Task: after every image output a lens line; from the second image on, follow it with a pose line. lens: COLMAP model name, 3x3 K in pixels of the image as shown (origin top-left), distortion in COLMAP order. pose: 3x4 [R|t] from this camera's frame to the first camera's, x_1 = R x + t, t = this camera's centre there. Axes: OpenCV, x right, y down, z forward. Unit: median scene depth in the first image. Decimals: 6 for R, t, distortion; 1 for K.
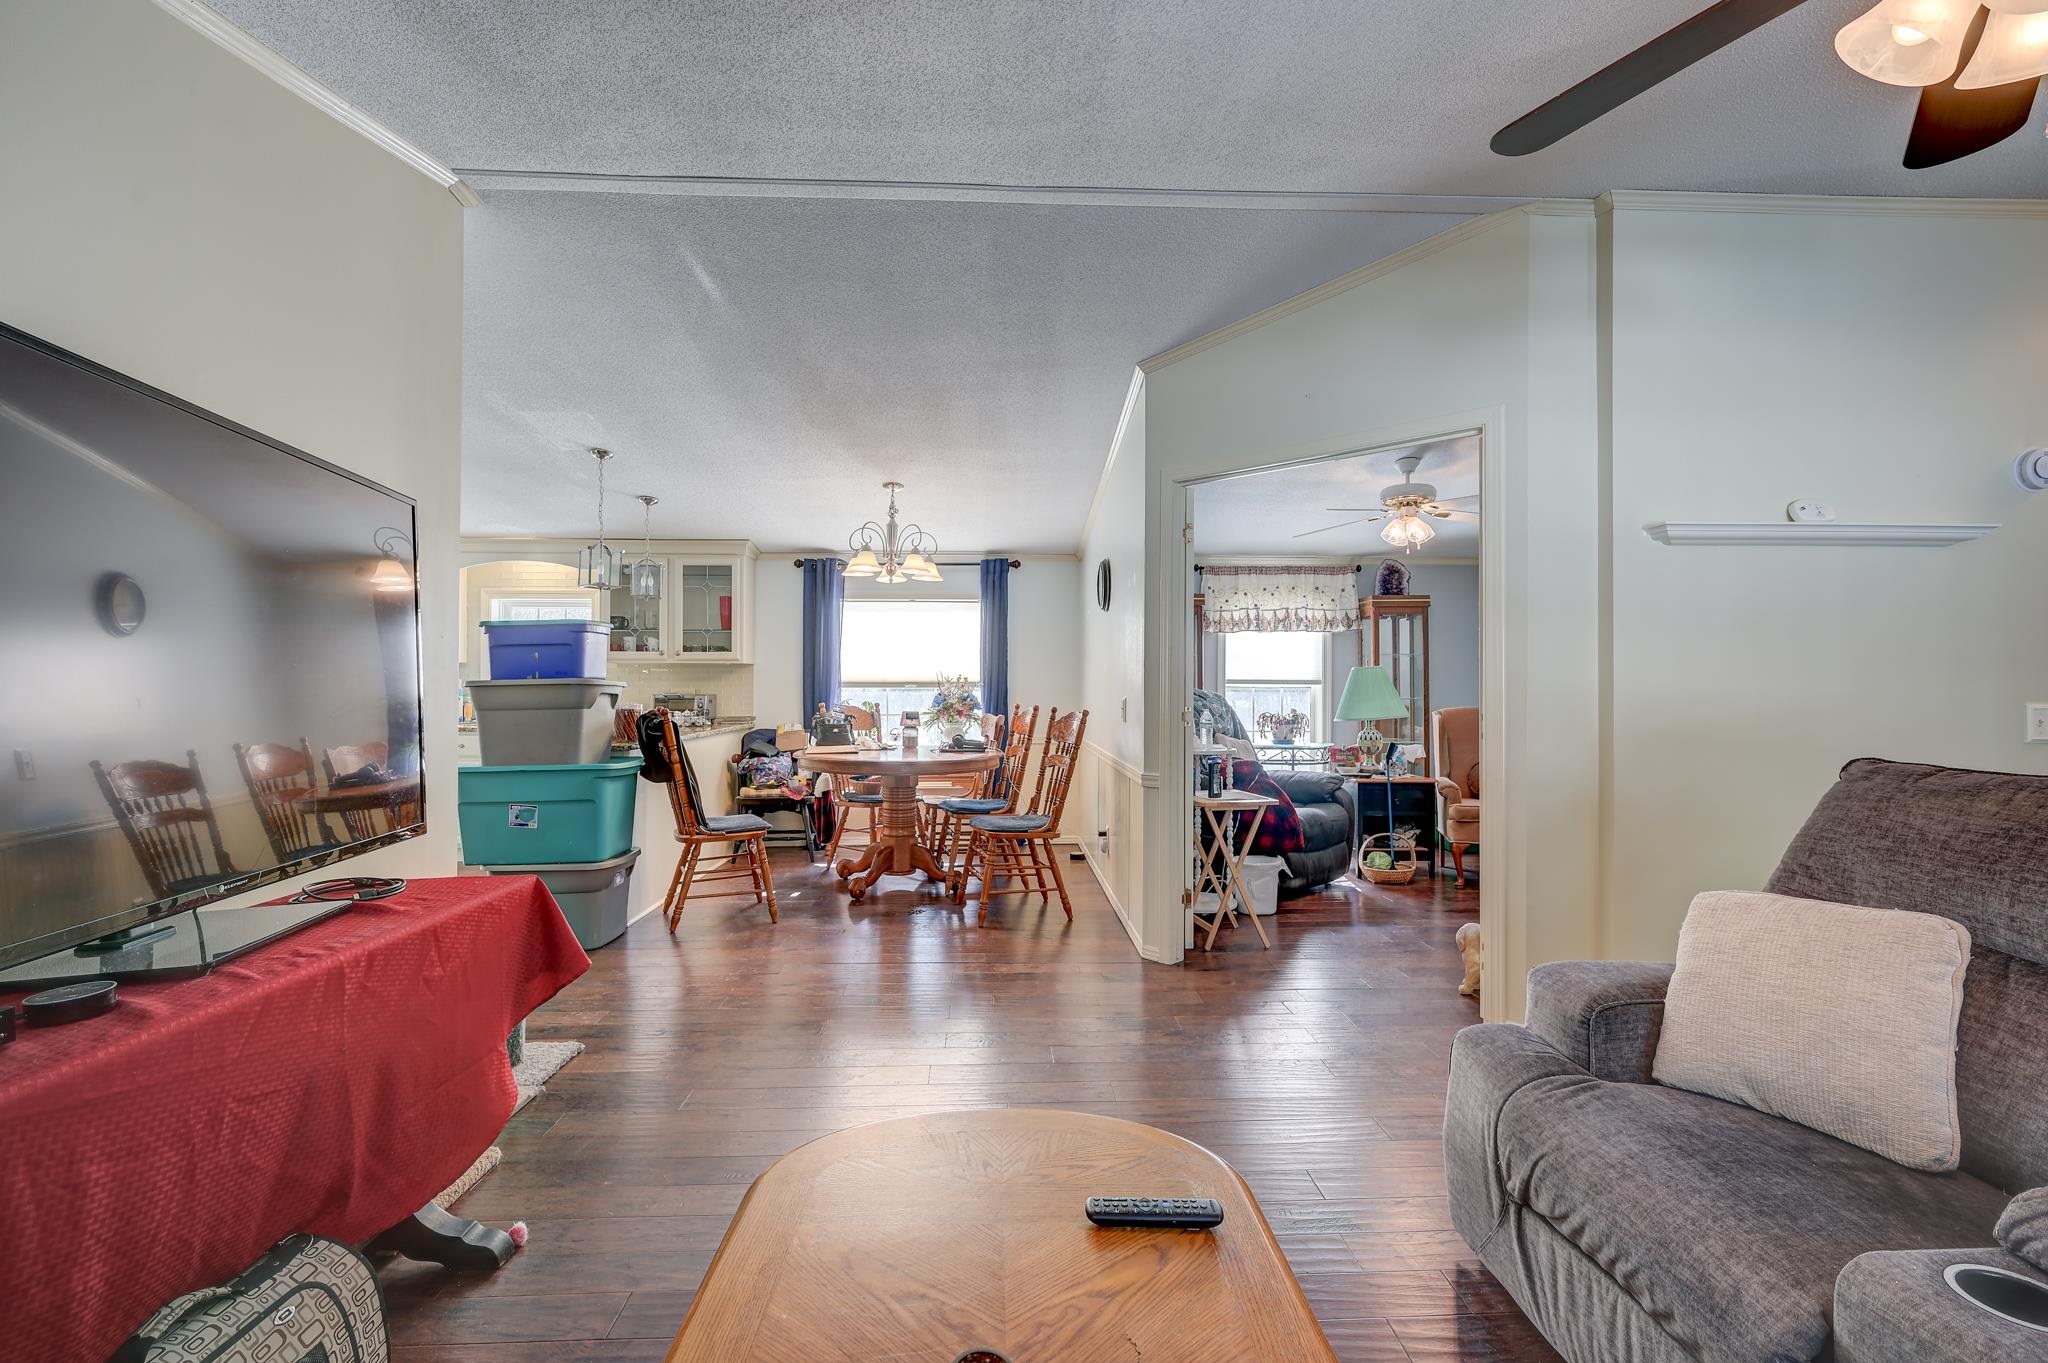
lens RADIAL K [[937.4, 0, 1023.5], [0, 937.4, 676.3], [0, 0, 1]] dist [0.002396, 0.000333]
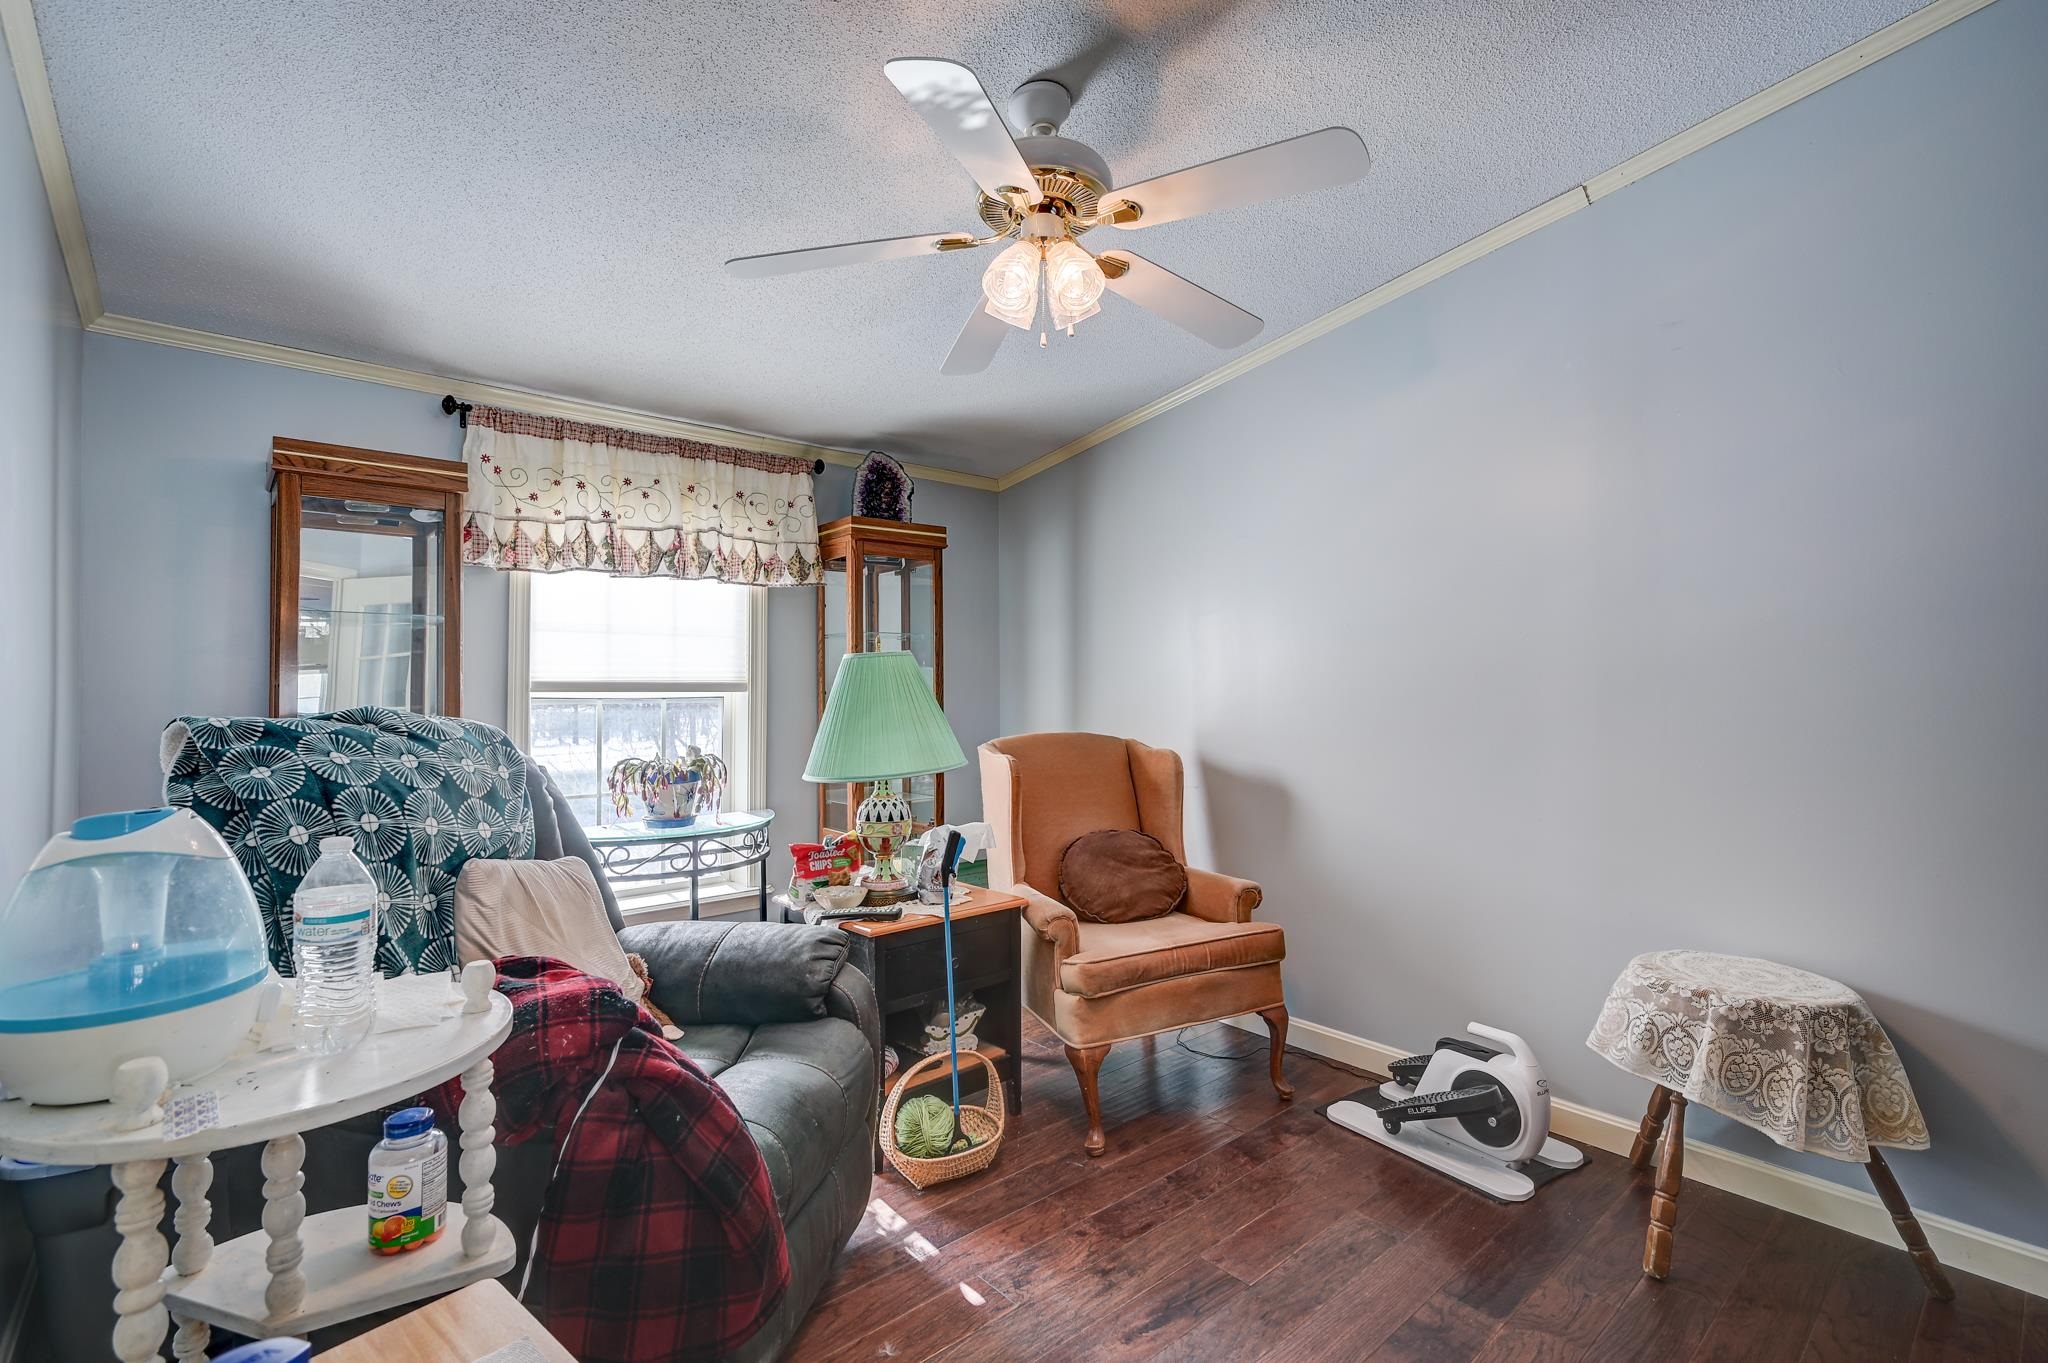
lens RADIAL K [[910.0, 0, 1026.0], [0, 910.0, 668.0], [0, 0, 1]] dist [-0.001299, -0.000025]
pose [[0.778773, 0.007214, 0.627264, 0.133563], [0.000179, 0.999931, -0.011722, 0.001910], [-0.627305, 0.009241, 0.778719, 0.542995]]
